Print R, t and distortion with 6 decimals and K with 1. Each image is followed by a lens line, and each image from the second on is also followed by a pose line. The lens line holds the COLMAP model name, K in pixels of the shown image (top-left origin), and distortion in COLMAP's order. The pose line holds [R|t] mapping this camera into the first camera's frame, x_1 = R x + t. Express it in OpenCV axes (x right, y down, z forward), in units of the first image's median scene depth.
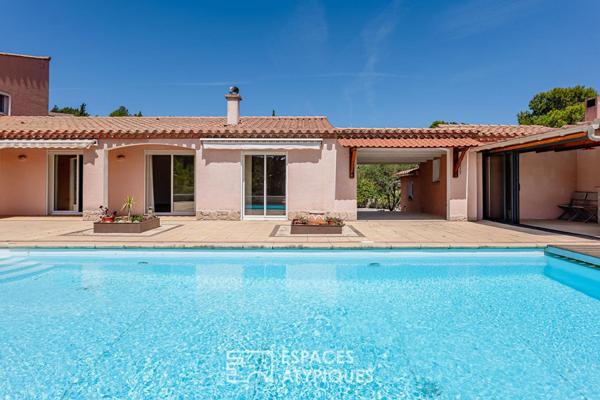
lens RADIAL K [[317.9, 0, 299.4], [0, 317.9, 196.8], [0, 0, 1]] dist [-0.013486, 0.000580]
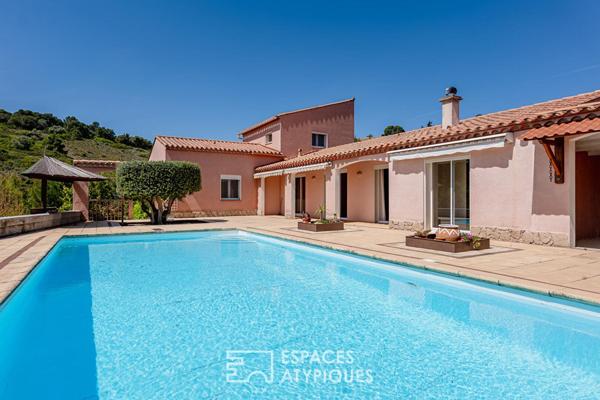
lens RADIAL K [[354.1, 0, 298.7], [0, 354.1, 200.3], [0, 0, 1]] dist [-0.009196, 0.002267]
pose [[0.492729, 0.000998, -0.870182, 0.549089], [-0.027297, 0.999525, -0.014309, 0.003626], [0.869755, 0.030804, 0.492522, 0.154800]]
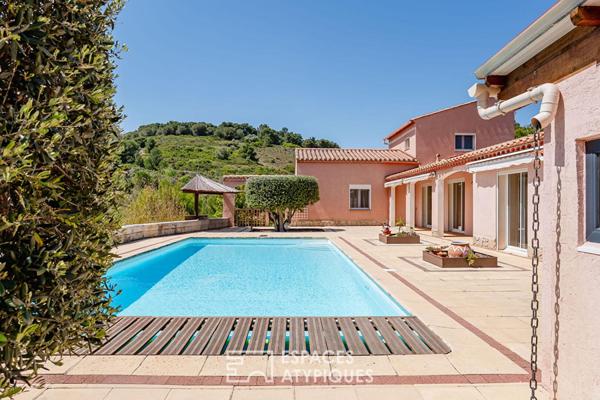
lens RADIAL K [[408.2, 0, 301.0], [0, 408.2, 200.9], [0, 0, 1]] dist [-0.008945, -0.000055]
pose [[0.034529, -0.011243, -0.999340, 0.922881], [-0.039080, 0.999157, -0.012592, -0.026747], [0.998639, 0.039489, 0.034060, 0.419429]]
